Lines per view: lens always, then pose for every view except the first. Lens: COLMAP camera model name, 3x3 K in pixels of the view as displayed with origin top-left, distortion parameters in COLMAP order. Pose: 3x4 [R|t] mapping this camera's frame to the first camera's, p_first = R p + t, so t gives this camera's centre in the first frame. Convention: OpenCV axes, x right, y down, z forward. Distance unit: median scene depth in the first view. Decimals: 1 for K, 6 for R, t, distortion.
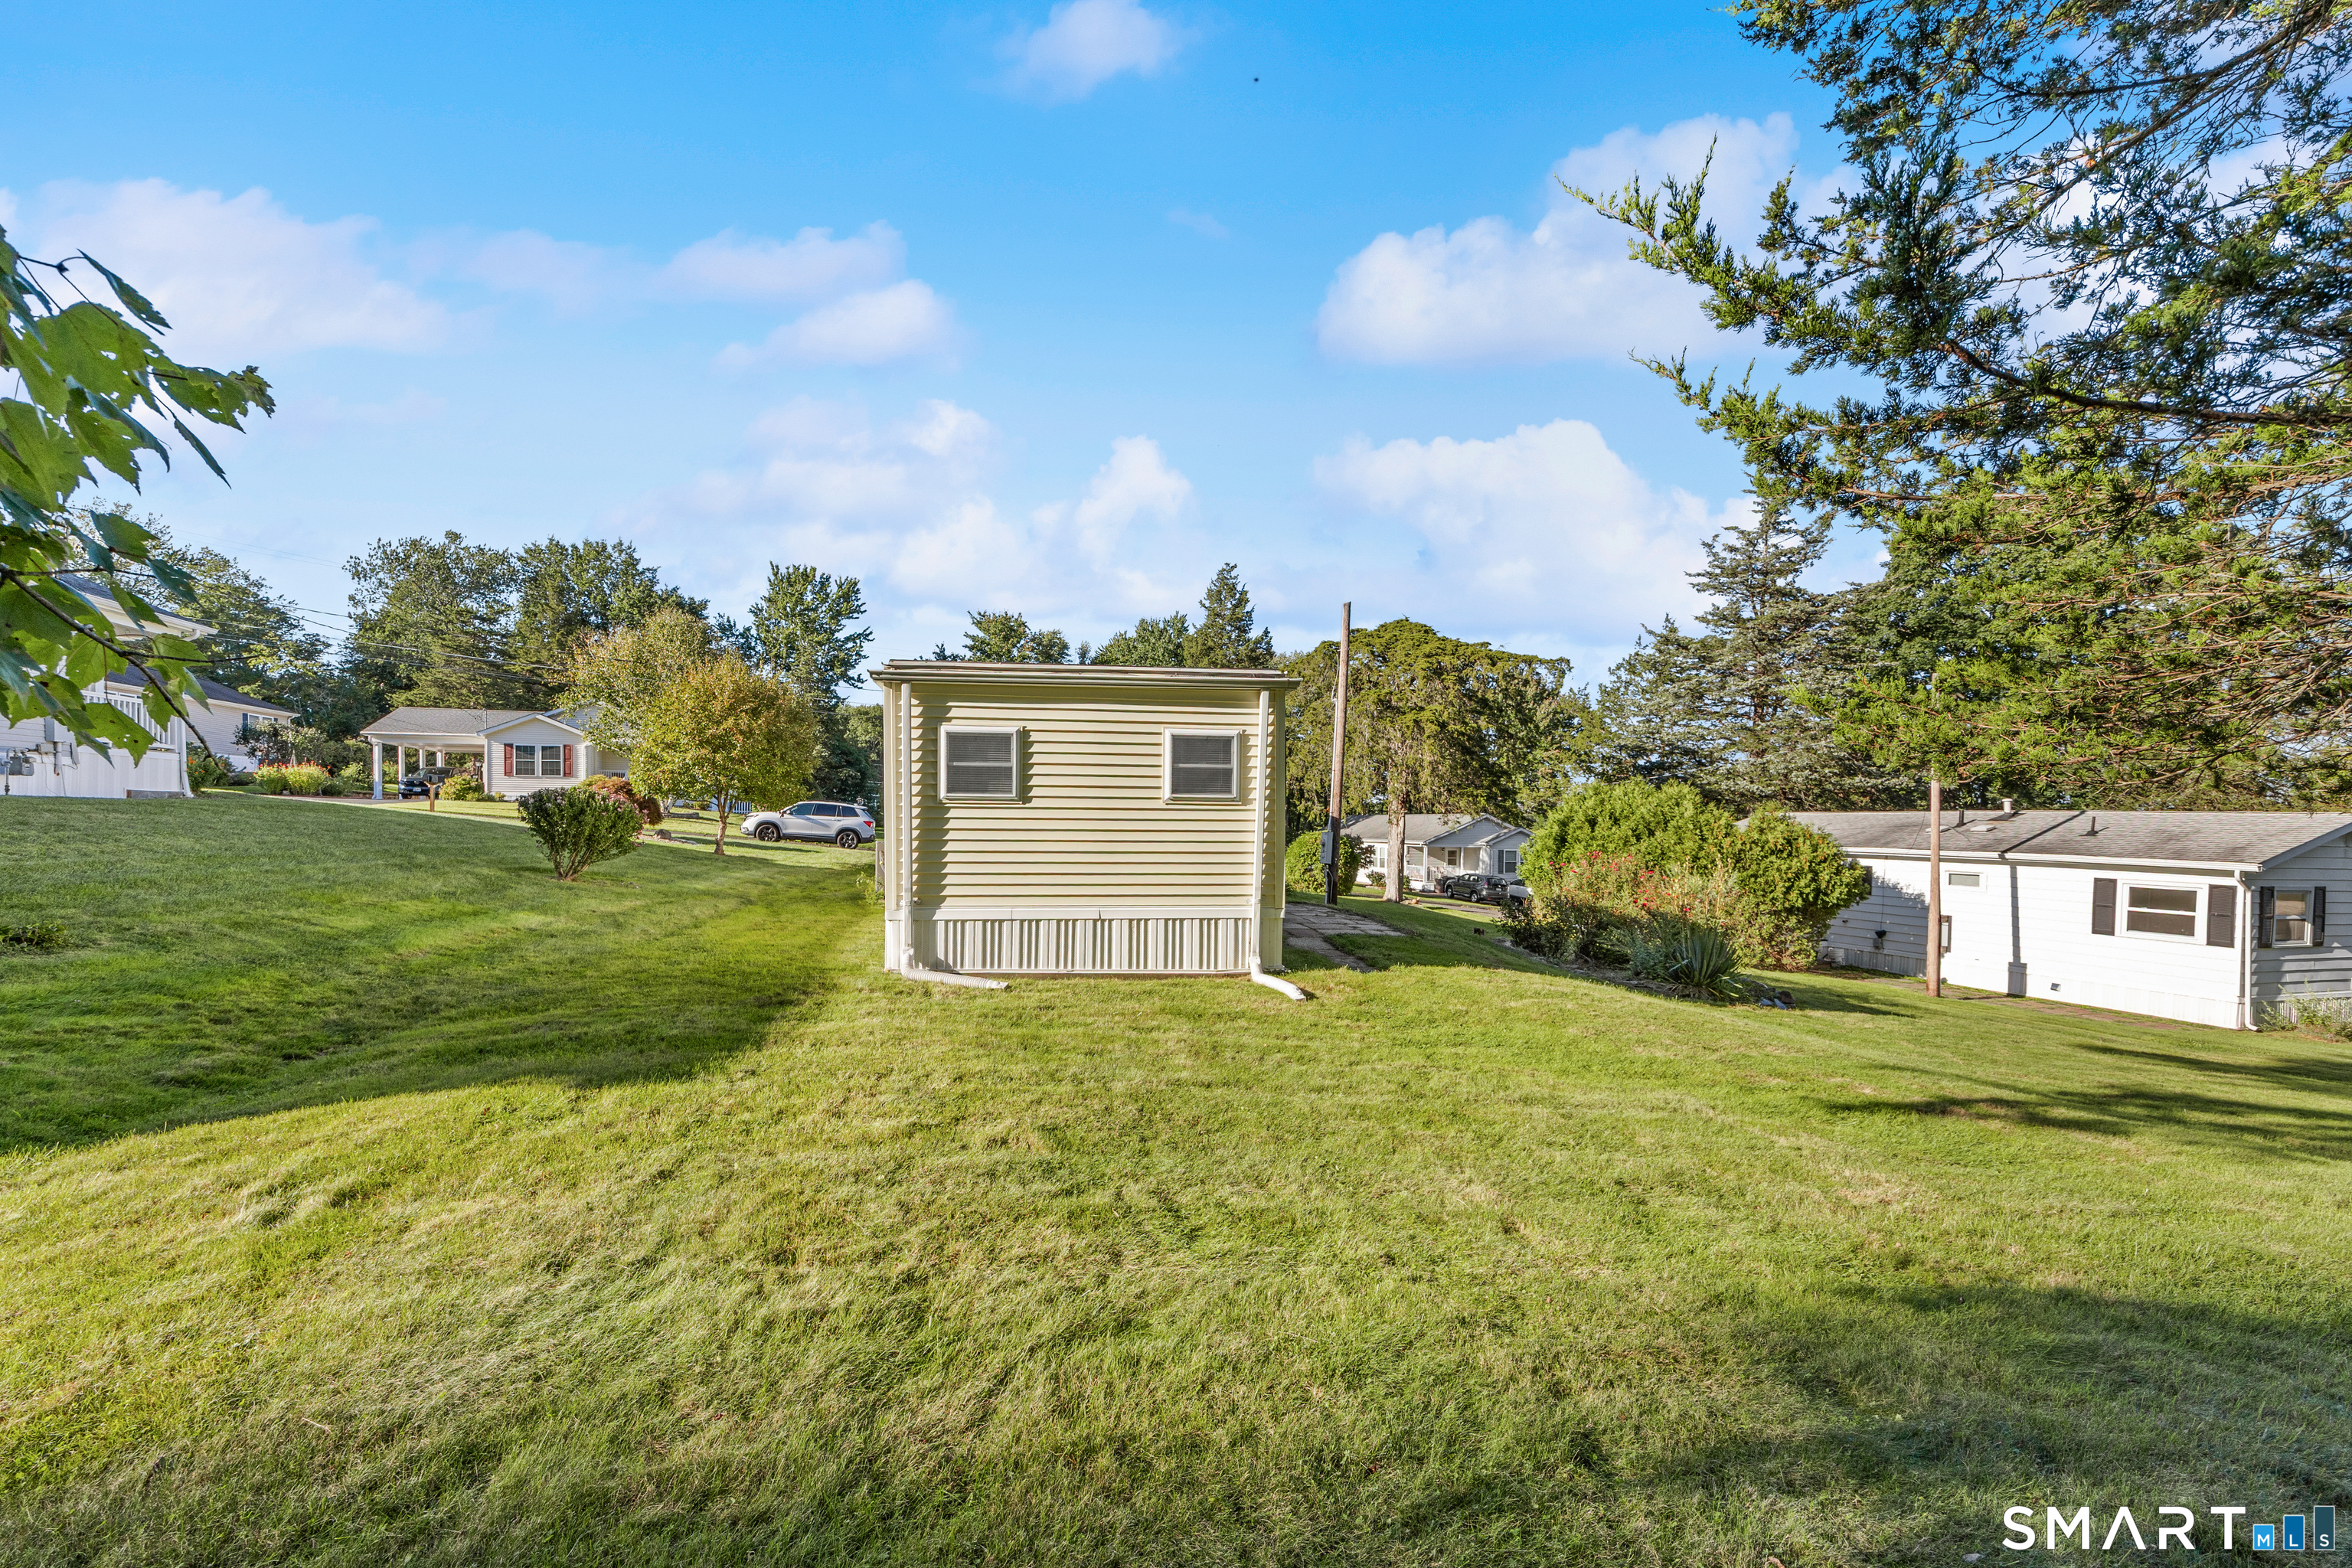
lens RADIAL K [[955.1, 0, 1176.0], [0, 955.1, 784.0], [0, 0, 1]] dist [0.021752, 0.000107]
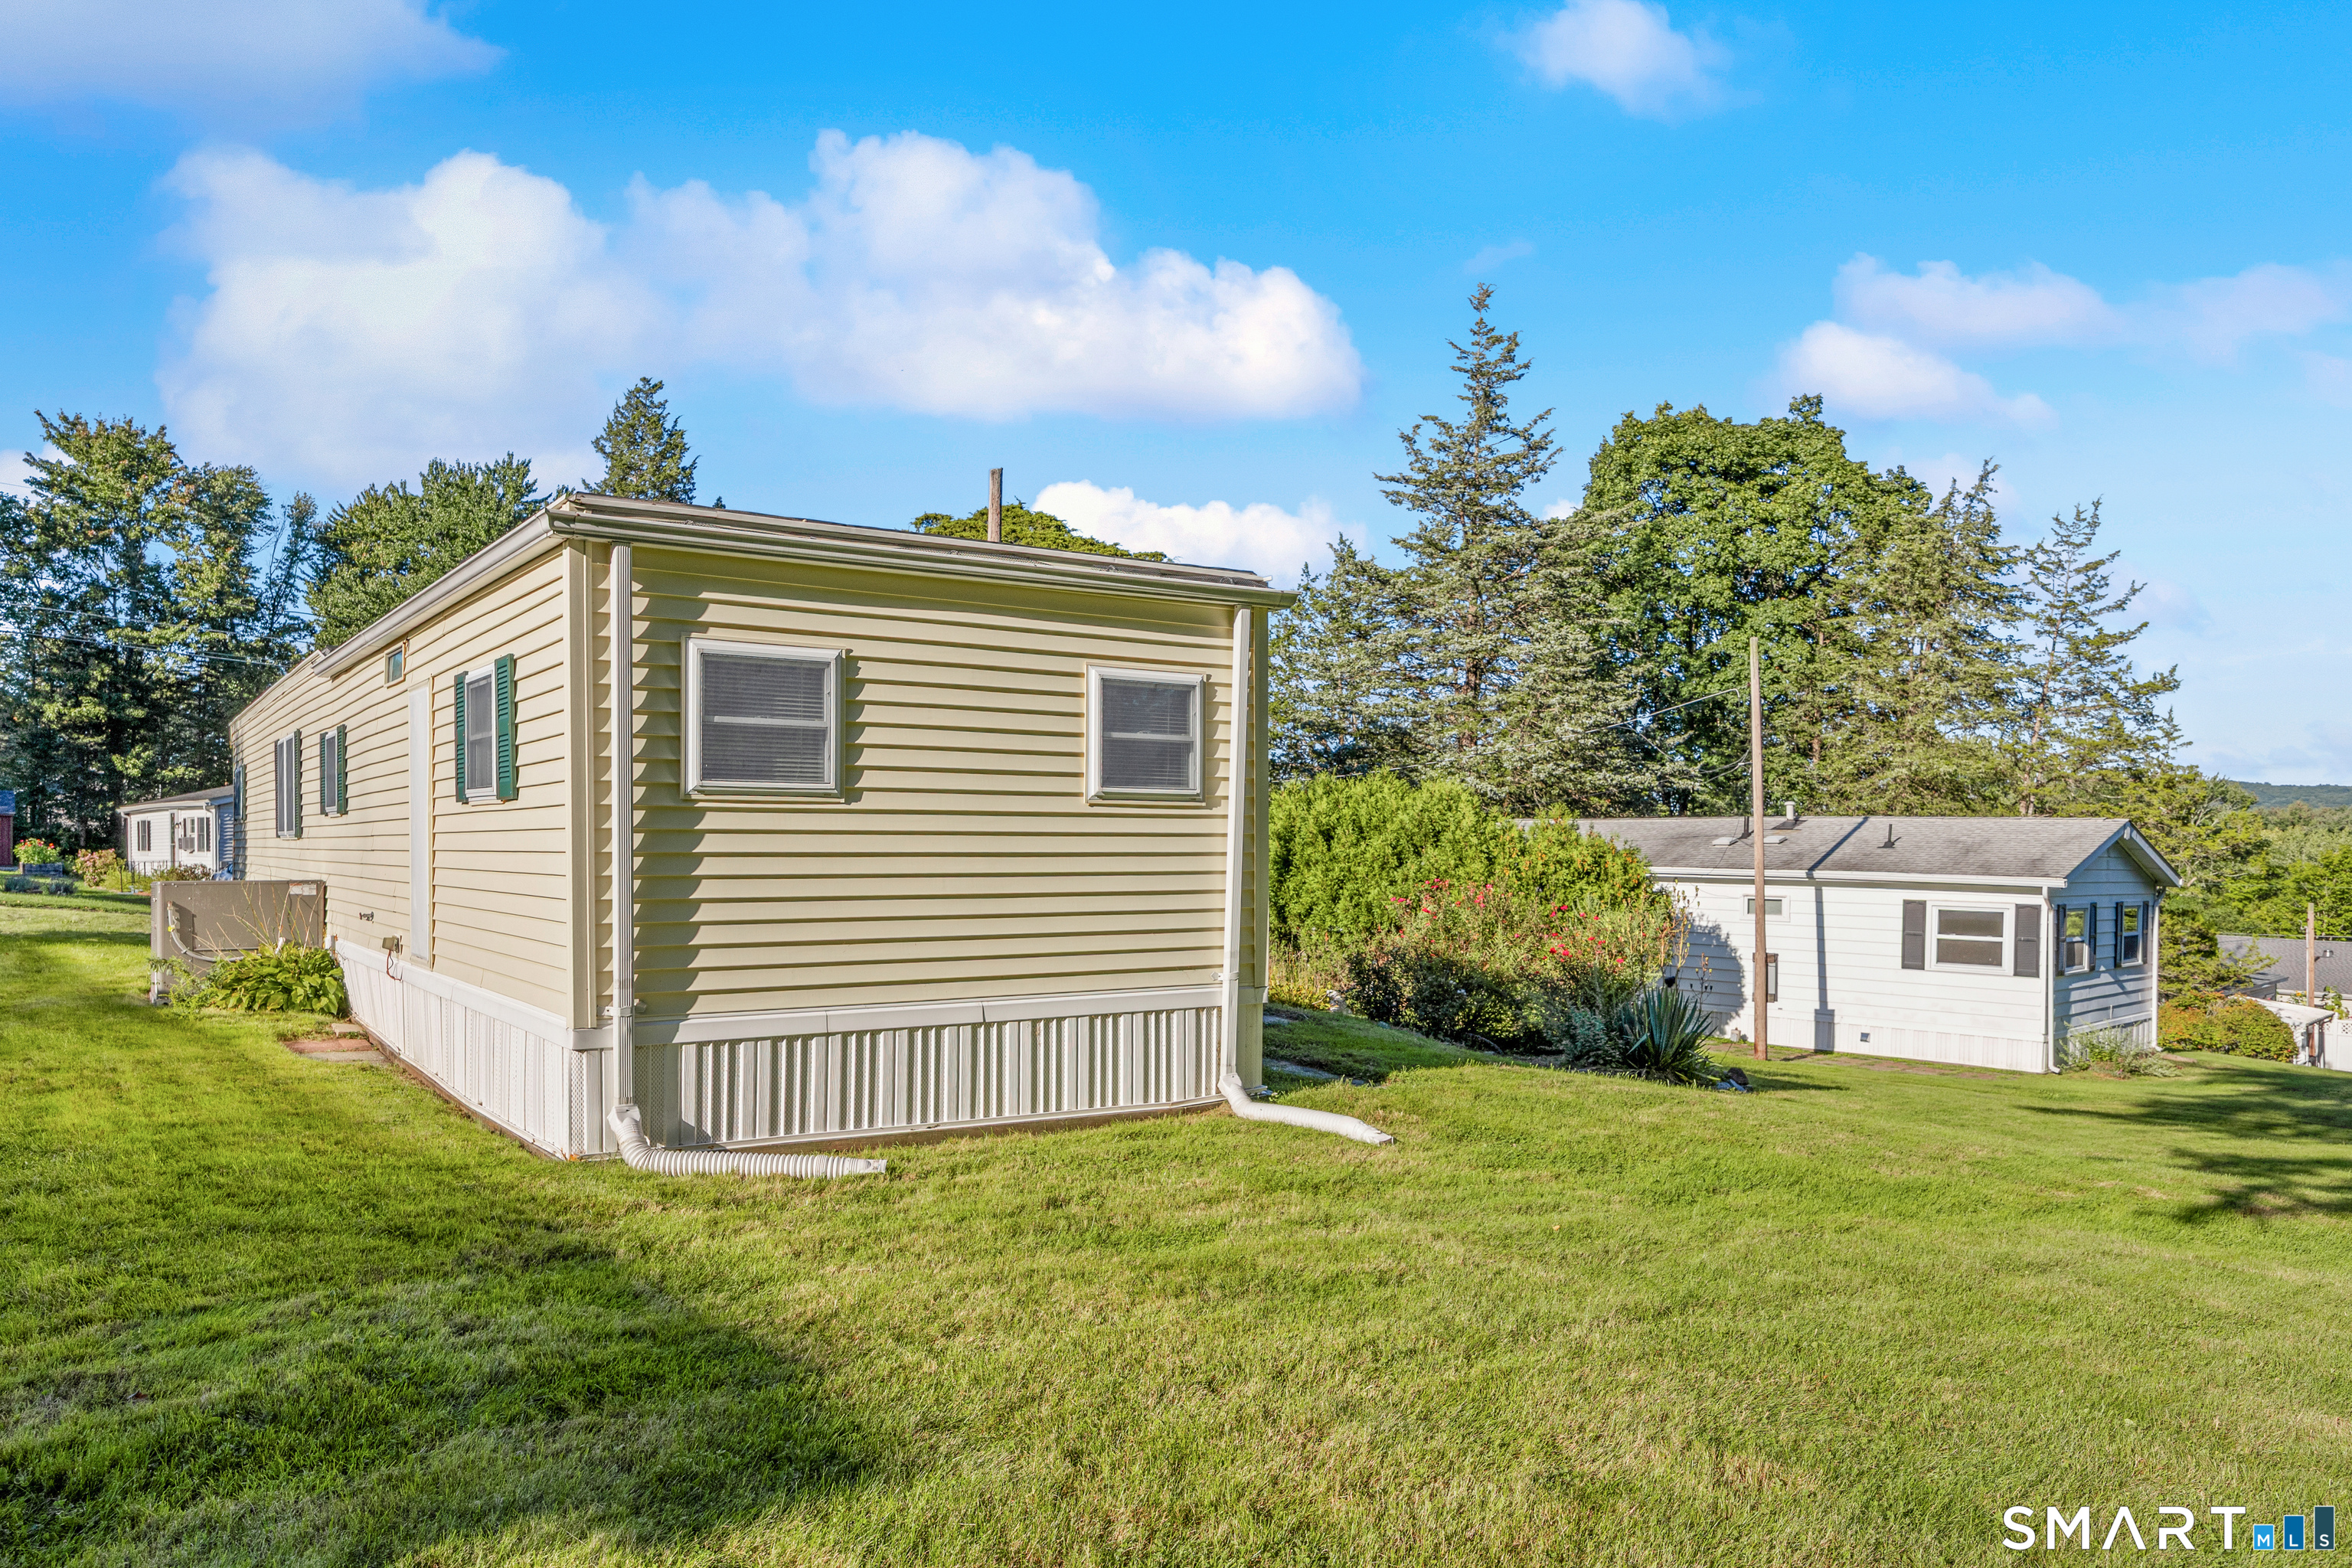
lens RADIAL K [[1564.9, 0, 1176.0], [0, 1564.9, 784.0], [0, 0, 1]] dist [0.006676, 0.001228]
pose [[0.901554, 0.009694, 0.432557, -0.188803], [-0.012441, 0.999916, 0.003521, 0.003036], [-0.432487, -0.008556, 0.901600, 0.094602]]
